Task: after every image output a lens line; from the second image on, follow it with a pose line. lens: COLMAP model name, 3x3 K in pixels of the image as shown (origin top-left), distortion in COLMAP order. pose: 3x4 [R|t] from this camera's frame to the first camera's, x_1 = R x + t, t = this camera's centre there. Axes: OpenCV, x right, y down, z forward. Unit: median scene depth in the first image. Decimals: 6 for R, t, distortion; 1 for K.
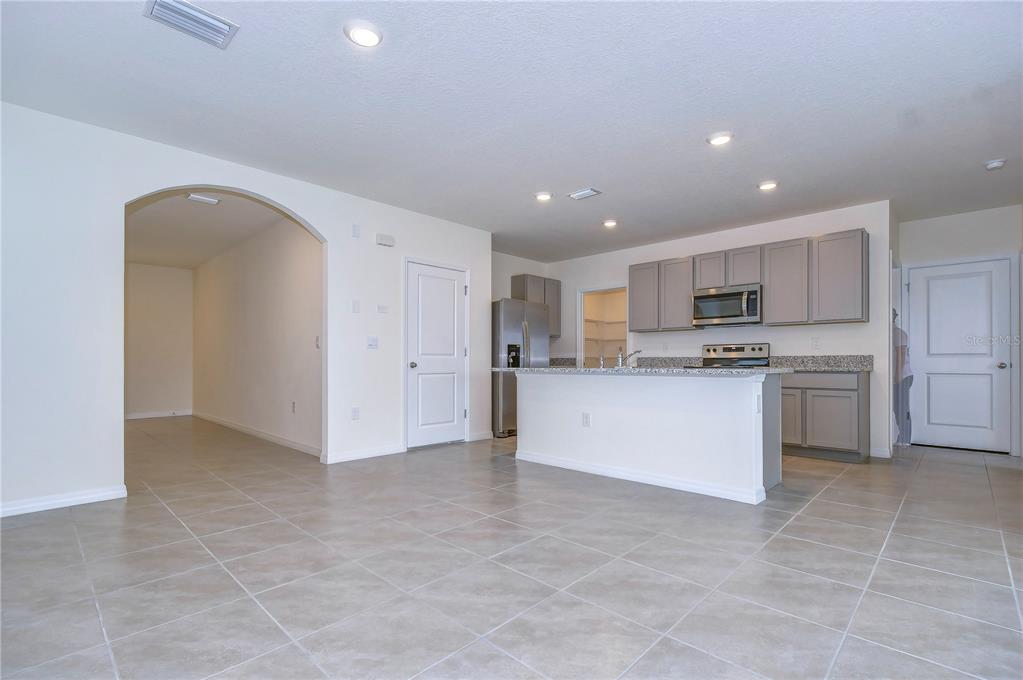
lens RADIAL K [[467.0, 0, 542.0], [0, 467.0, 361.8], [0, 0, 1]] dist [-0.000374, -0.000254]
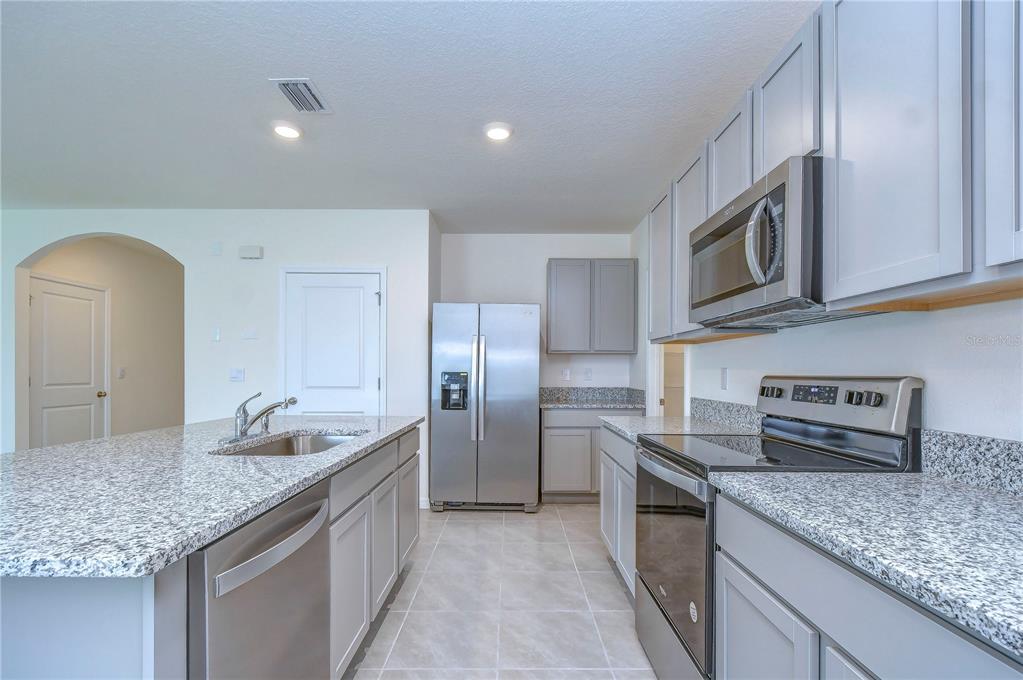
lens RADIAL K [[485.5, 0, 509.1], [0, 485.5, 361.6], [0, 0, 1]] dist [0.000050, -0.000243]
pose [[0.675708, -0.012565, -0.737062, 0.554271], [-0.000770, 0.999842, -0.017751, -0.045620], [0.737169, 0.012562, 0.675592, 0.682724]]
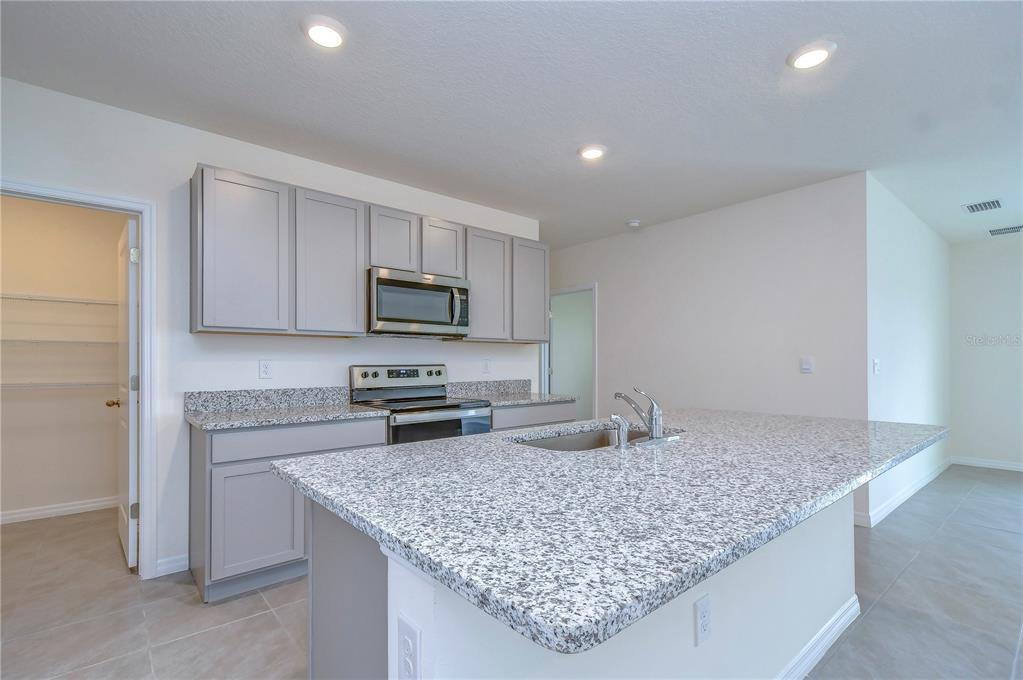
lens RADIAL K [[485.5, 0, 509.1], [0, 485.5, 361.6], [0, 0, 1]] dist [0.000050, -0.000243]
pose [[0.119554, 0.002508, 0.992825, -0.238833], [0.005769, 0.999978, -0.003221, -0.042705], [-0.992811, 0.006112, 0.119537, 0.845720]]
